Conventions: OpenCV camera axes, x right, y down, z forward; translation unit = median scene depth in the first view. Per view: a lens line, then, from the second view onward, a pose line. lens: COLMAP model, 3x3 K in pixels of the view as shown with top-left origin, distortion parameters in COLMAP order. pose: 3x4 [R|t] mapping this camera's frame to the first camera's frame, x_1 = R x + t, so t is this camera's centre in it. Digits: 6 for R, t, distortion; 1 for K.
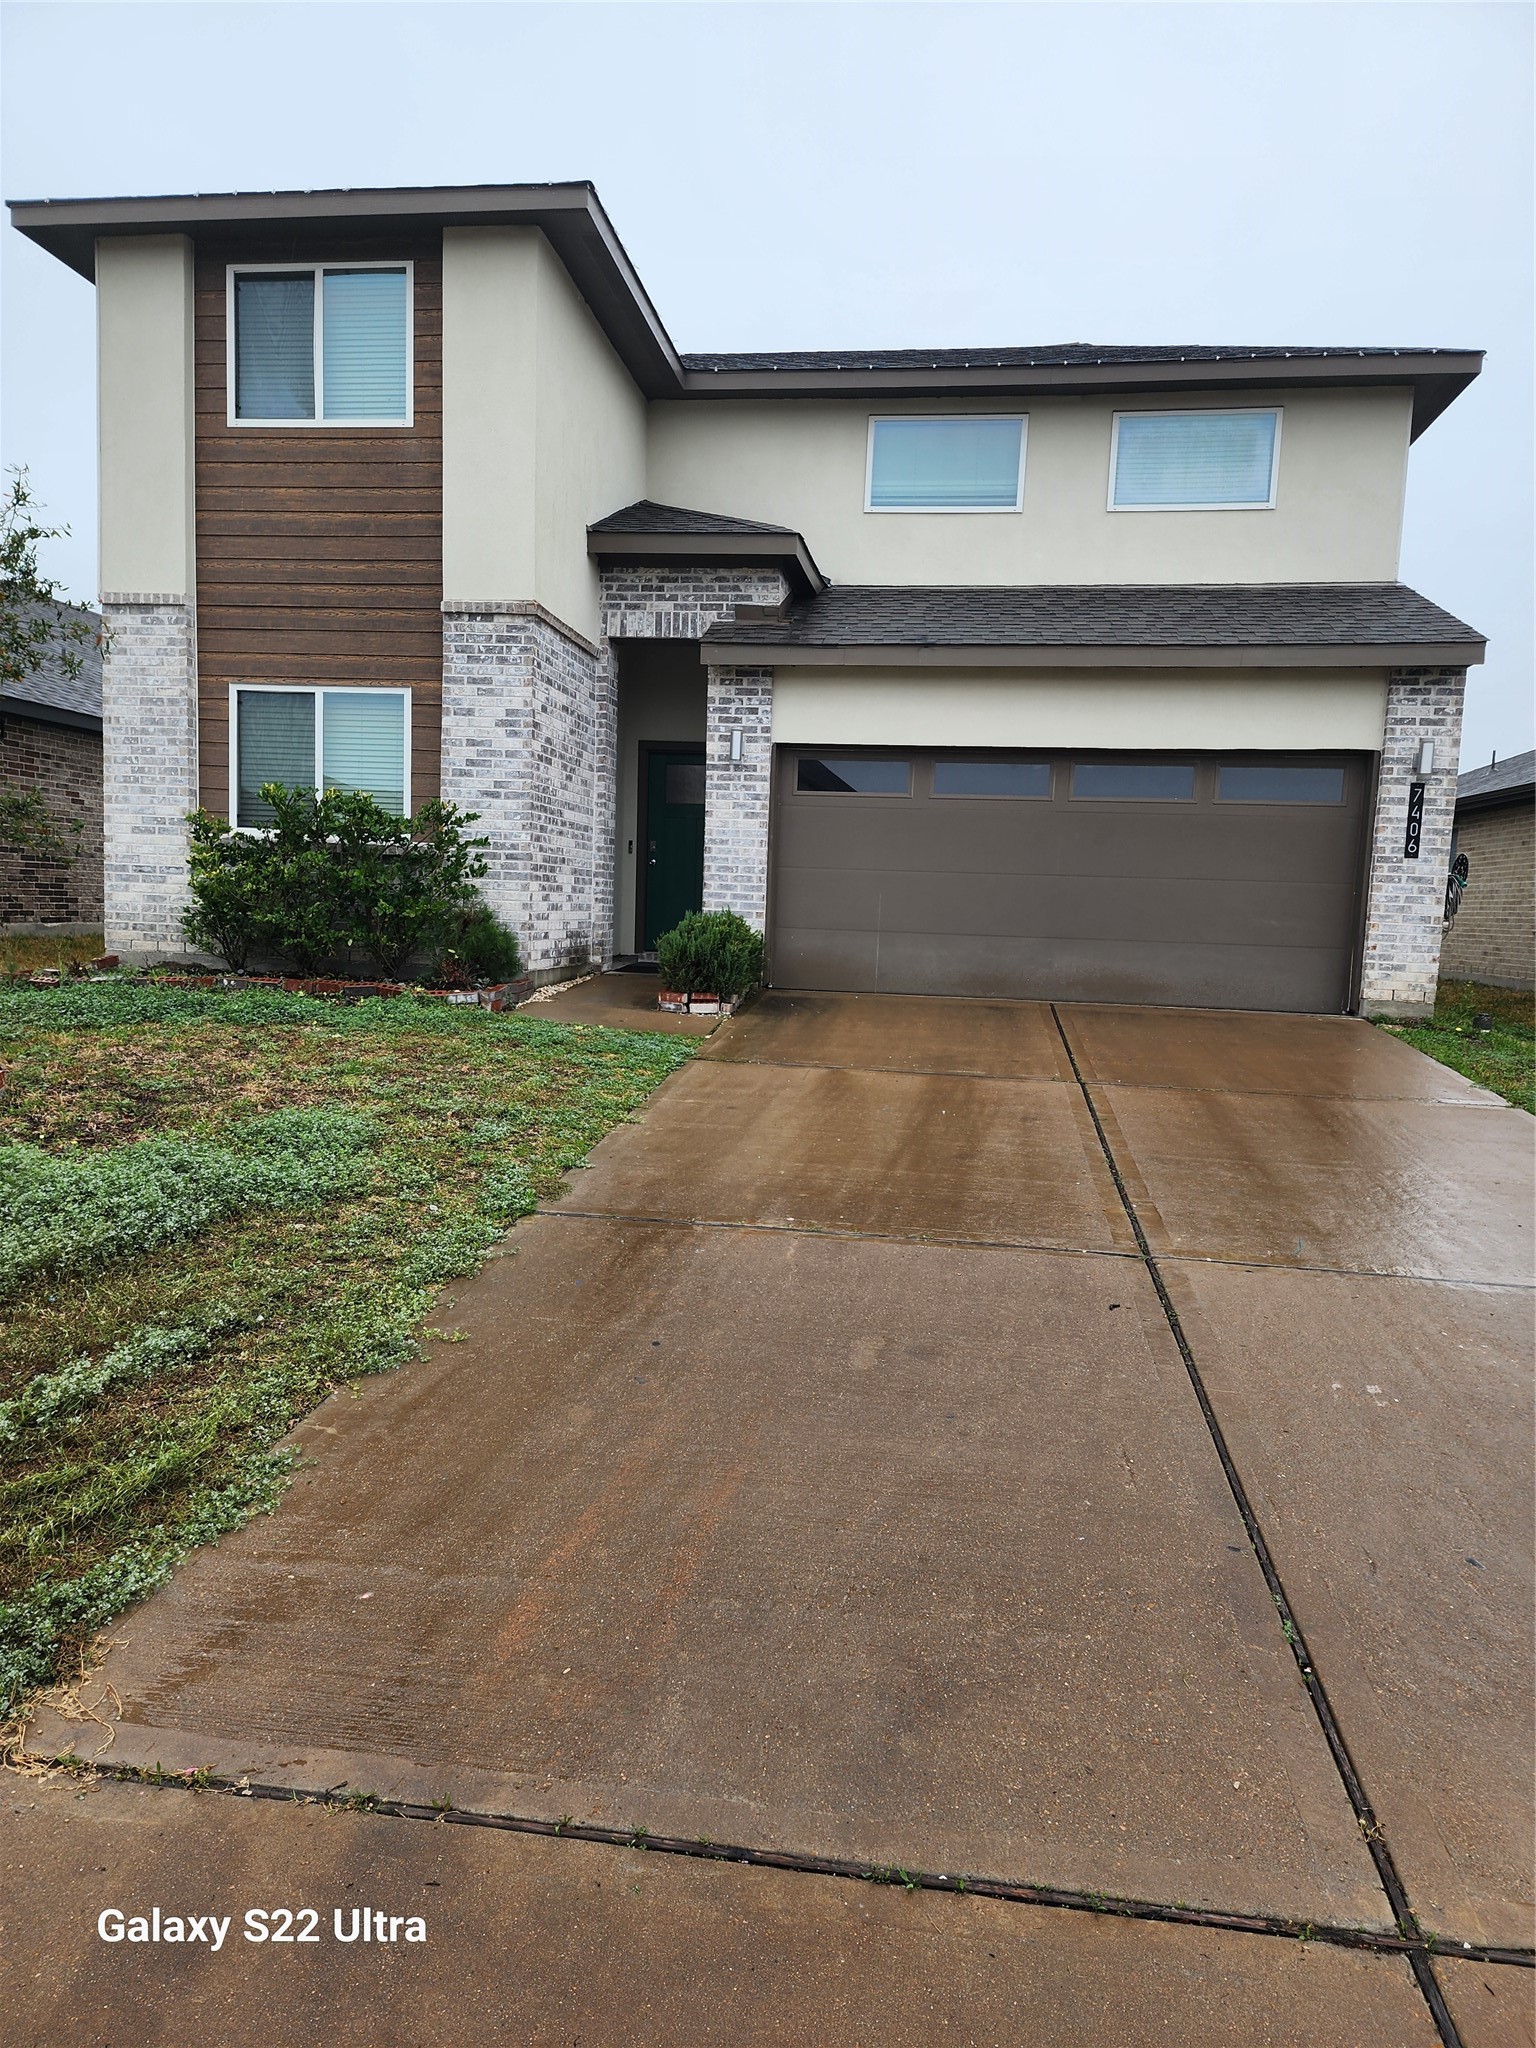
lens RADIAL K [[1377.5, 0, 763.0], [0, 1377.5, 1049.3], [0, 0, 1]] dist [0.103082, -0.084319]
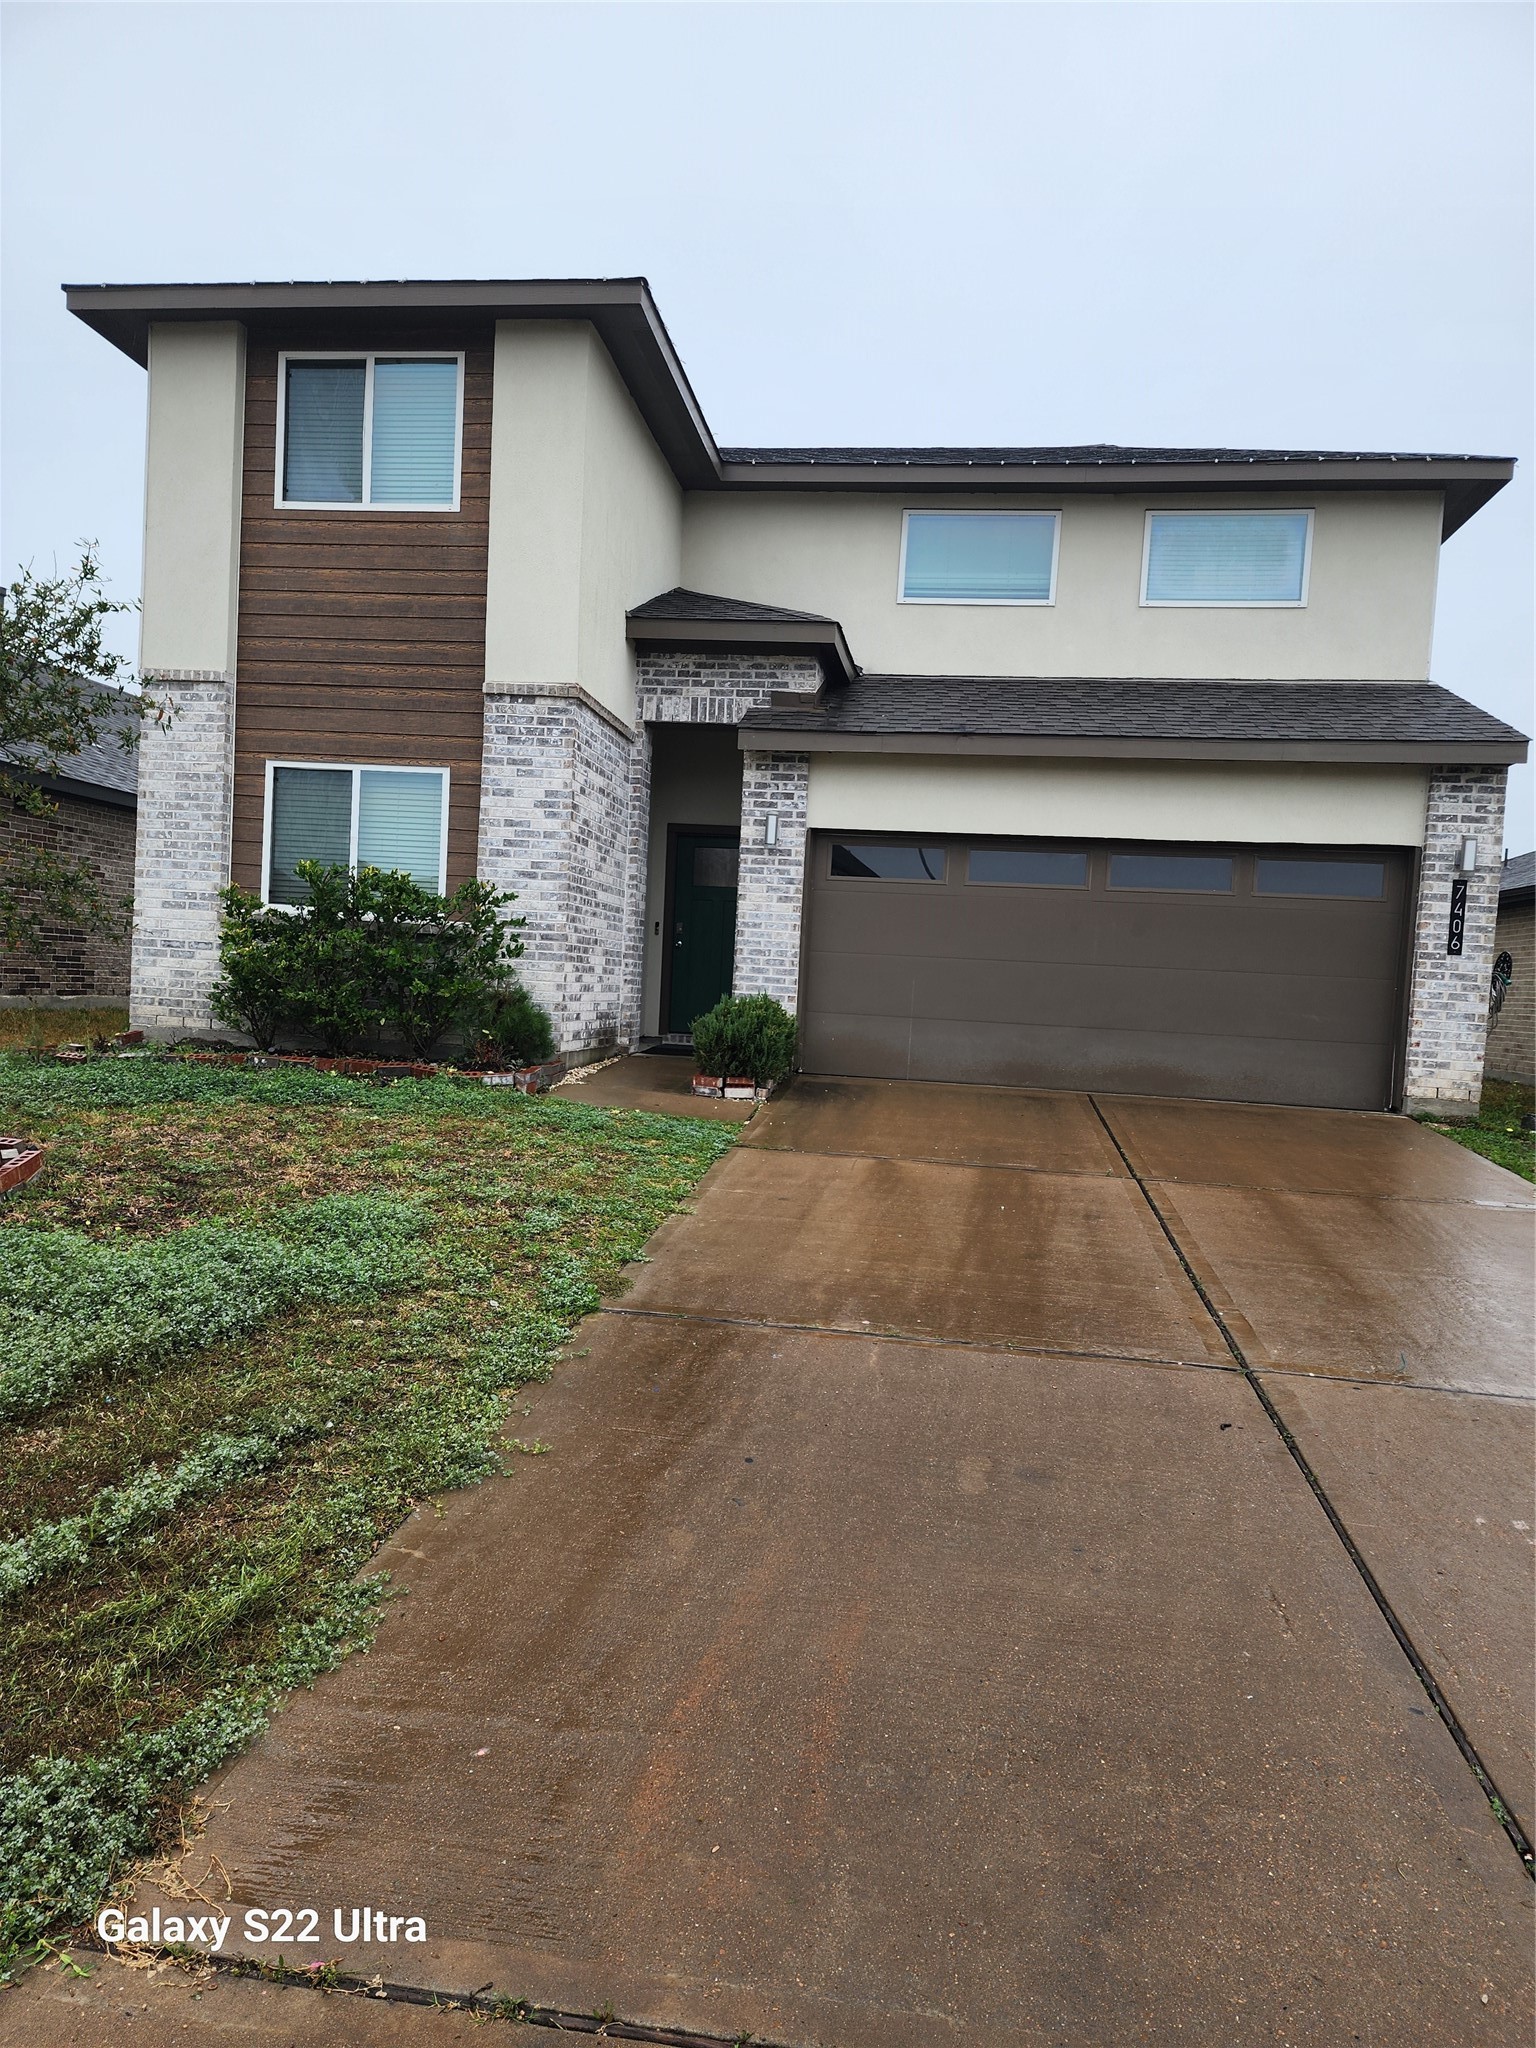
lens RADIAL K [[1375.2, 0, 760.6], [0, 1375.2, 1059.4], [0, 0, 1]] dist [0.111059, -0.094811]
pose [[0.999843, 0.016936, 0.005207, -0.031740], [-0.016653, 0.998595, -0.050314, -0.004694], [-0.006052, 0.050220, 0.998720, 0.017681]]
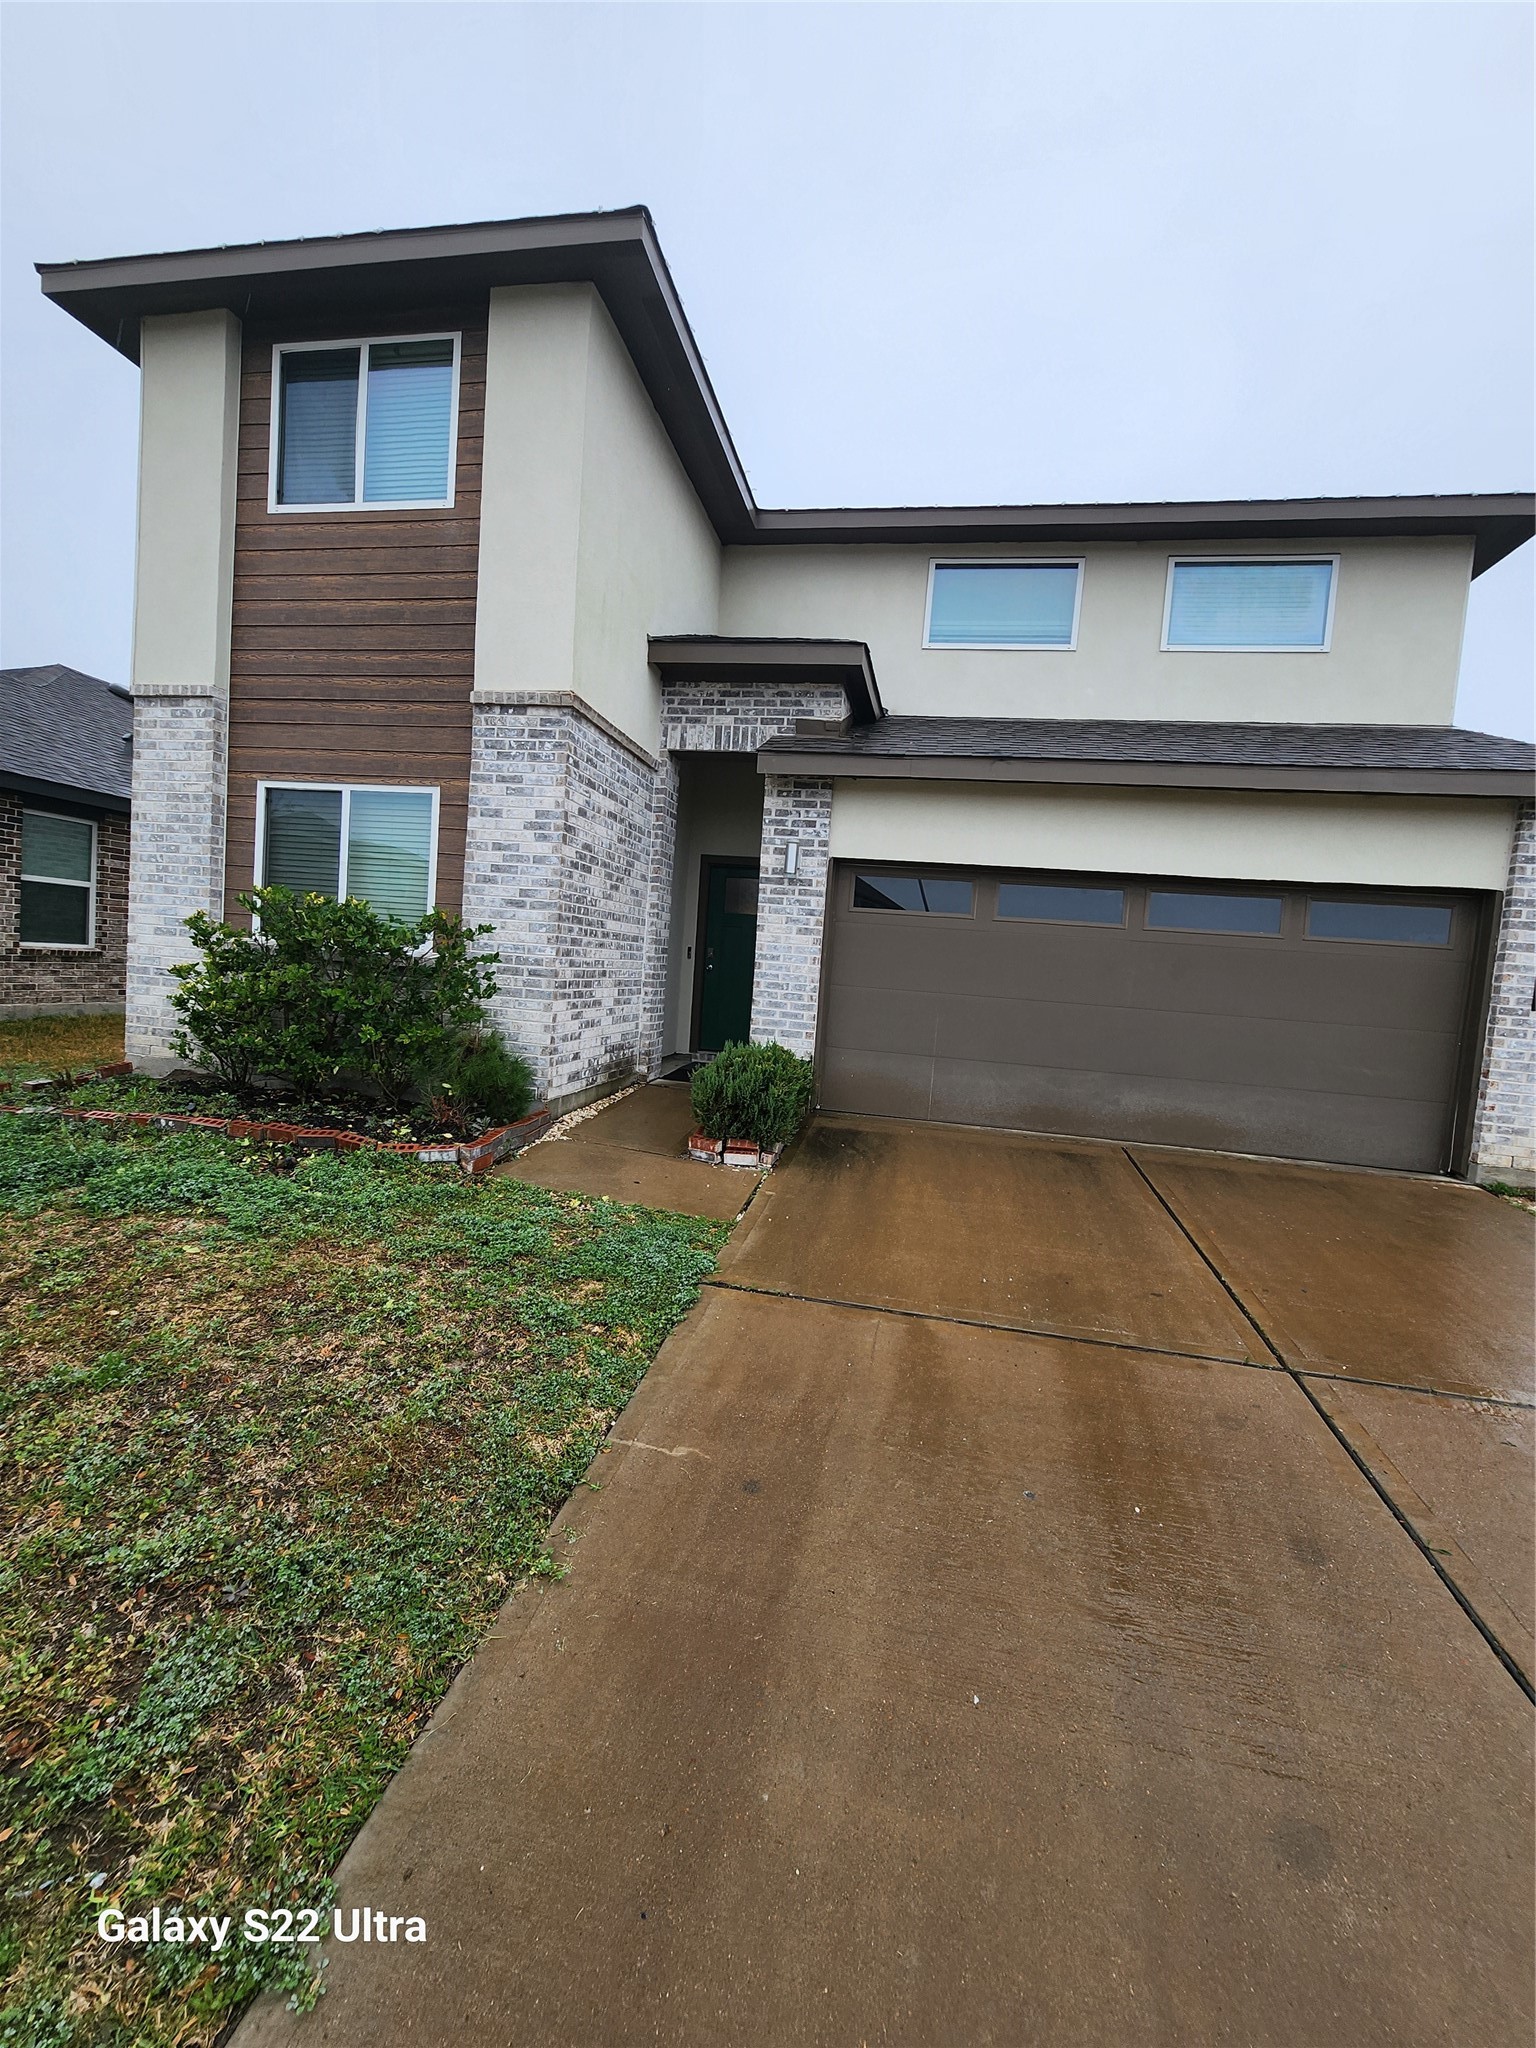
lens RADIAL K [[840.4, 0, 773.2], [0, 840.4, 1024.7], [0, 0, 1]] dist [0.002357, 0.000516]
pose [[0.998551, 0.038026, -0.038081, -0.005927], [-0.039285, 0.998687, -0.032878, -0.092671], [0.036781, 0.034326, 0.998734, 0.458310]]
